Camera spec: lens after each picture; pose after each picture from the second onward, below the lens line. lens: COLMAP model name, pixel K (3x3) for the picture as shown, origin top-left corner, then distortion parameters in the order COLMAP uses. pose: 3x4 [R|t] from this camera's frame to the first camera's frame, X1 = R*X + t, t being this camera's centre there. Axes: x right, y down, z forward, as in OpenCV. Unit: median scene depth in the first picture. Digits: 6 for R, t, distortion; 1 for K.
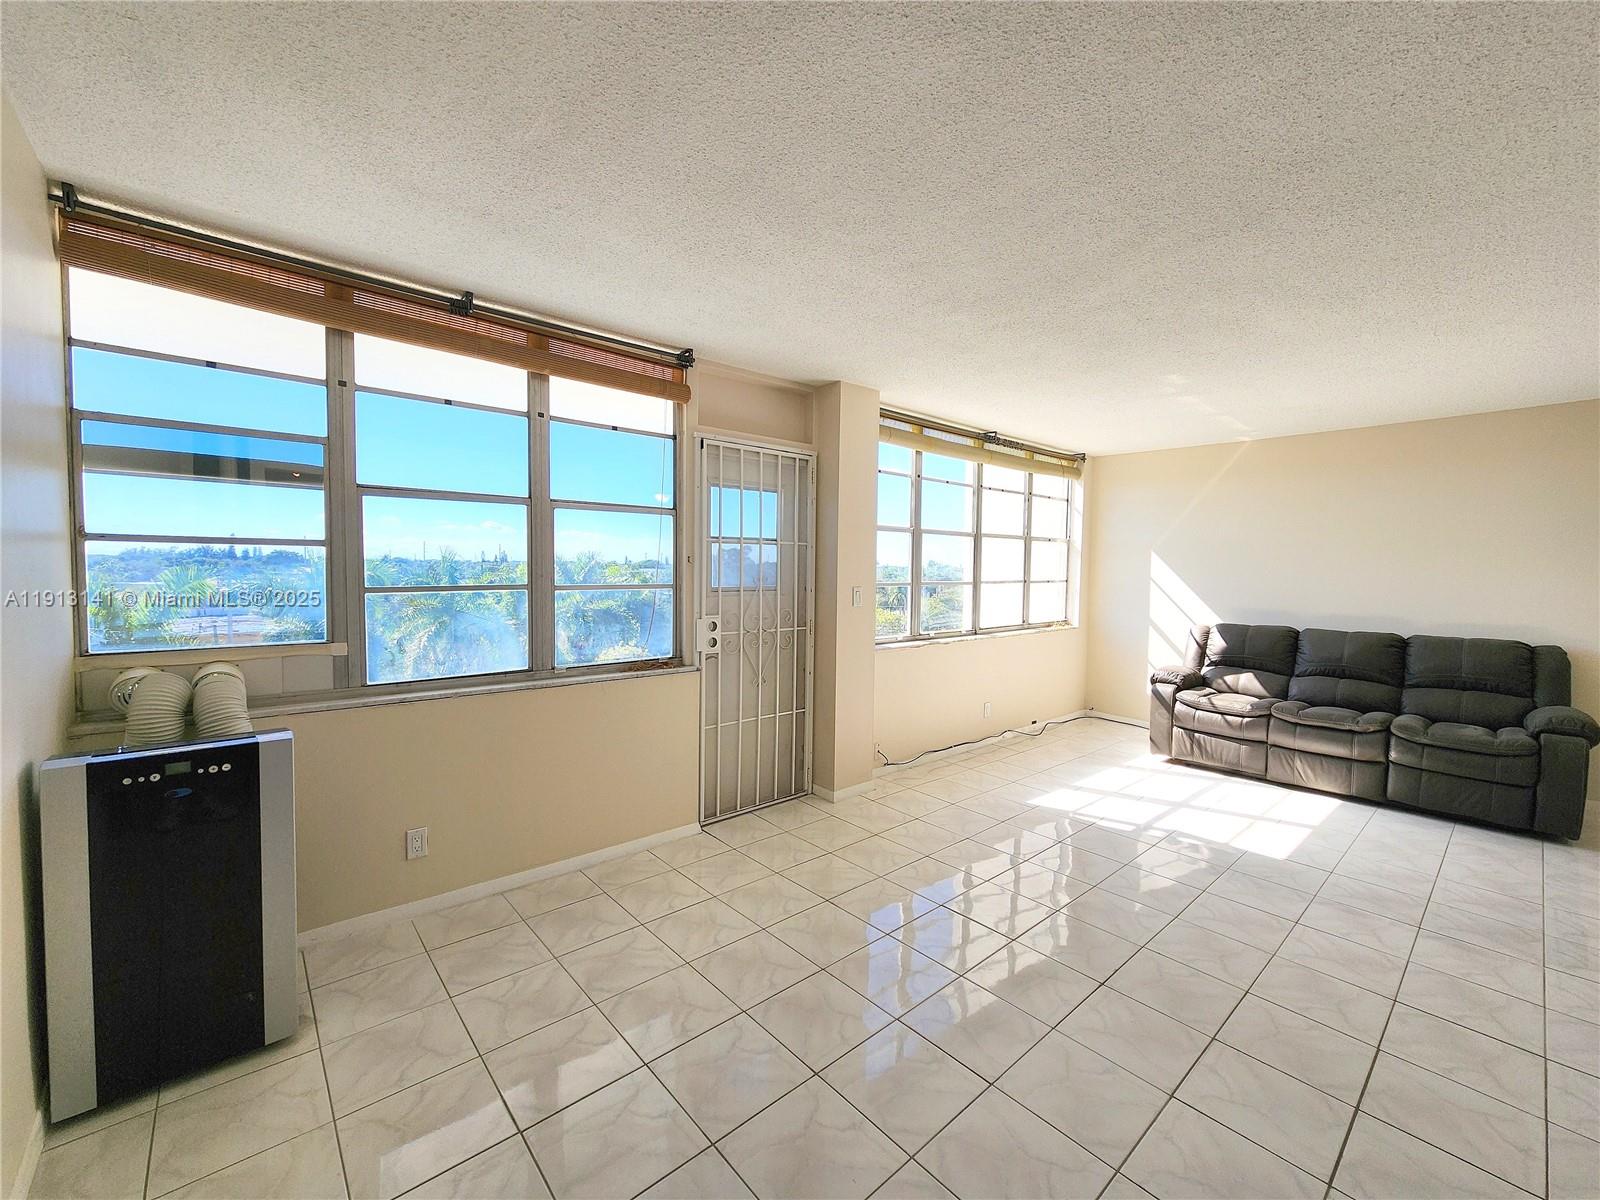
lens RADIAL K [[652.2, 0, 810.8], [0, 652.2, 598.4], [0, 0, 1]] dist [-0.001421, -0.000605]
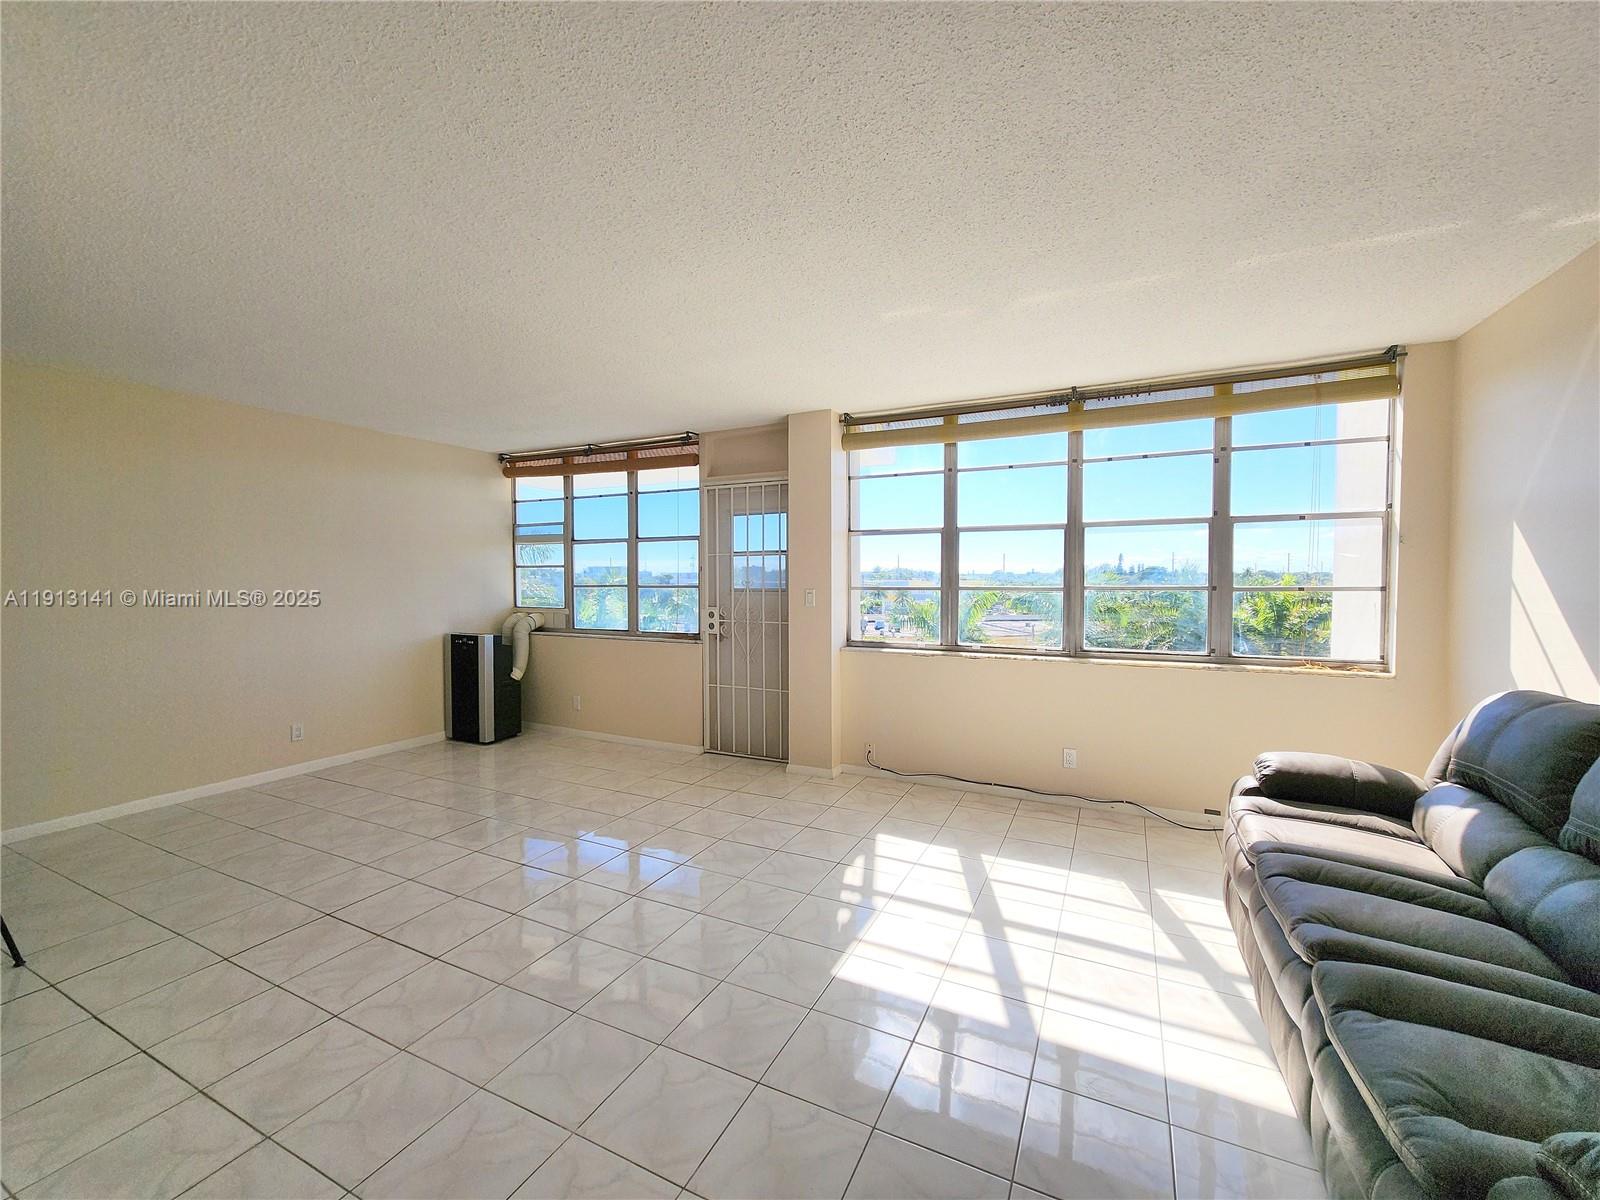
lens RADIAL K [[652.2, 0, 810.8], [0, 652.2, 598.4], [0, 0, 1]] dist [-0.001421, -0.000605]
pose [[0.386268, 0.015865, -0.922250, 1.146746], [-0.037851, 0.999283, 0.001337, -0.003004], [0.921610, 0.034391, 0.386591, 0.585325]]
